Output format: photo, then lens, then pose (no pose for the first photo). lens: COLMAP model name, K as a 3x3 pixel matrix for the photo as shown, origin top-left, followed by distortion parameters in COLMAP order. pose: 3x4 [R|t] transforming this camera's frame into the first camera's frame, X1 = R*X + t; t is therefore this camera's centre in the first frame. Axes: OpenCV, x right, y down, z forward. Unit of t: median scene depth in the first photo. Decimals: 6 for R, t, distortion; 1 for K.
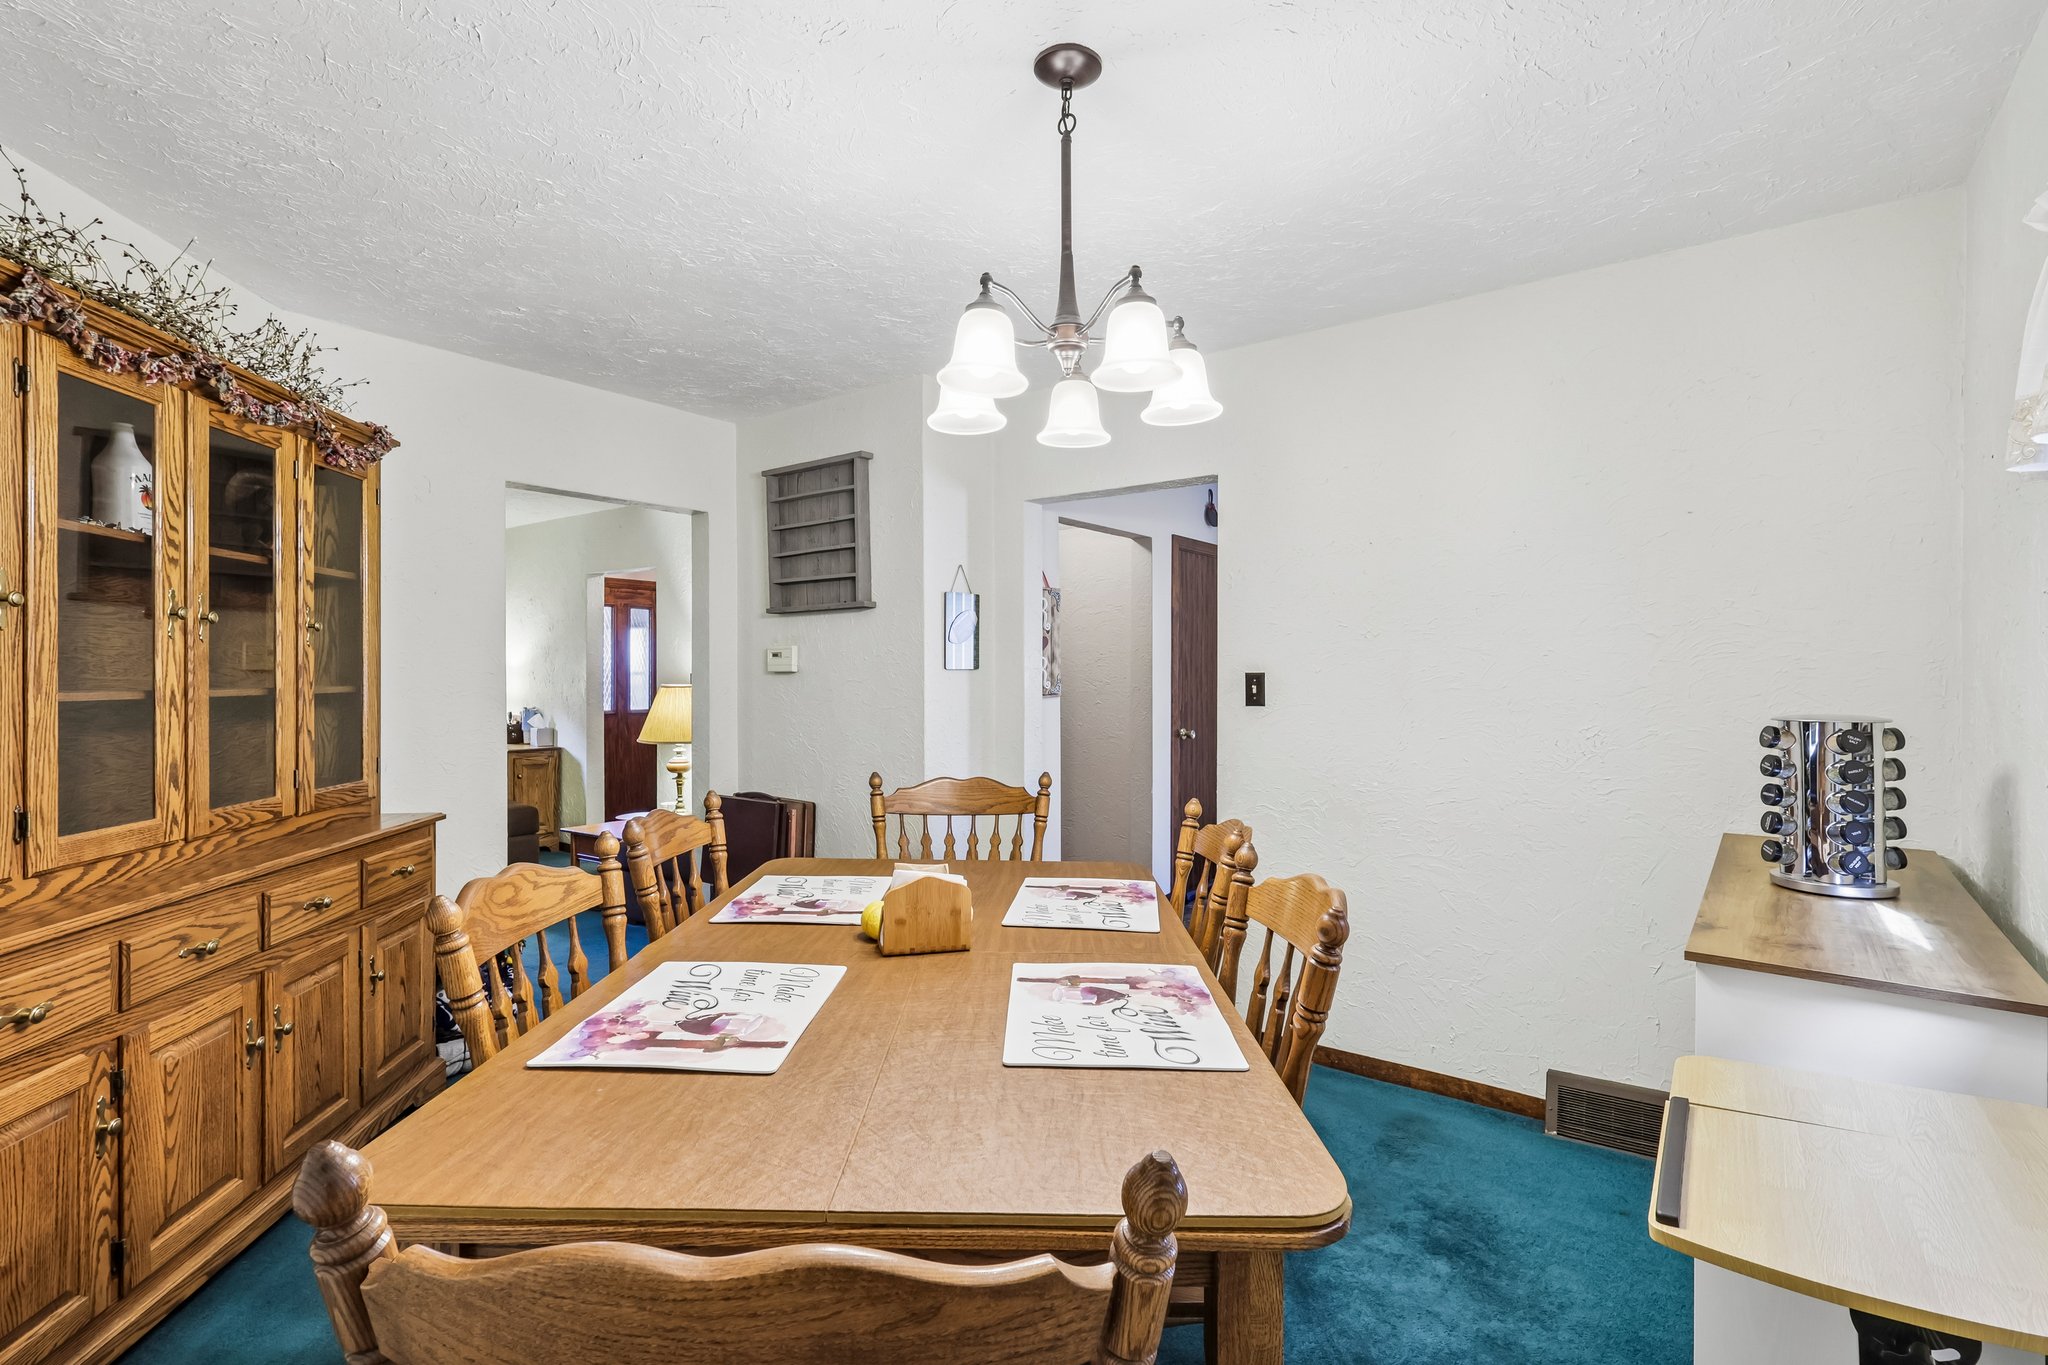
lens RADIAL K [[962.5, 0, 1018.8], [0, 962.5, 679.1], [0, 0, 1]] dist [0.000097, -0.000685]
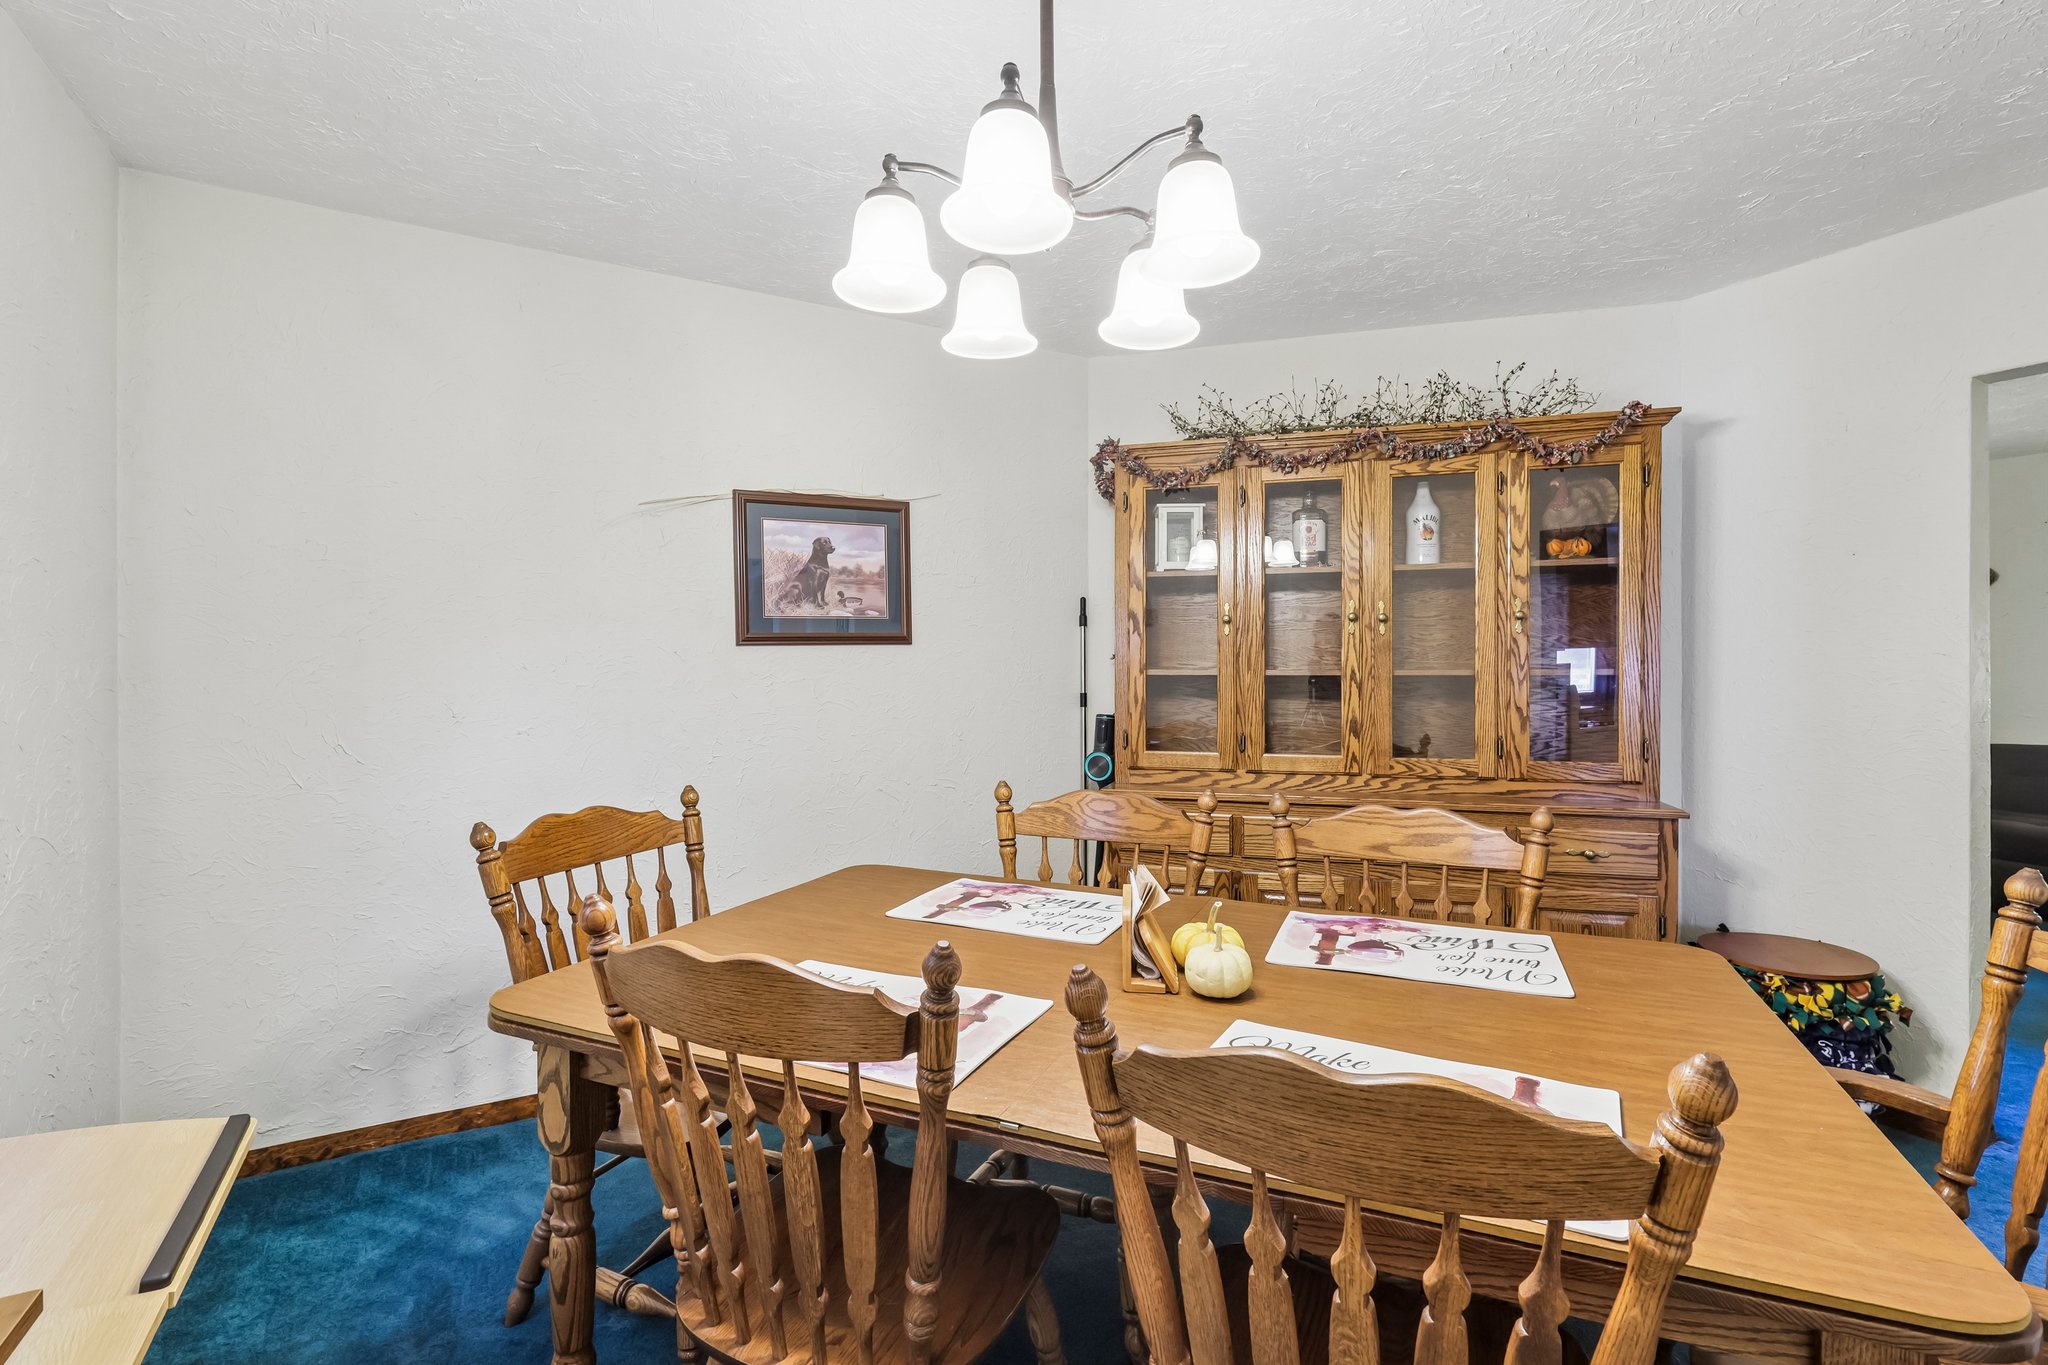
lens RADIAL K [[962.5, 0, 1024.8], [0, 962.5, 671.9], [0, 0, 1]] dist [0.000097, -0.000685]
pose [[-0.416952, 0.011117, -0.908861, 0.647516], [0.000192, 0.999926, 0.012142, -0.003149], [0.908929, 0.004888, -0.416923, 1.135803]]
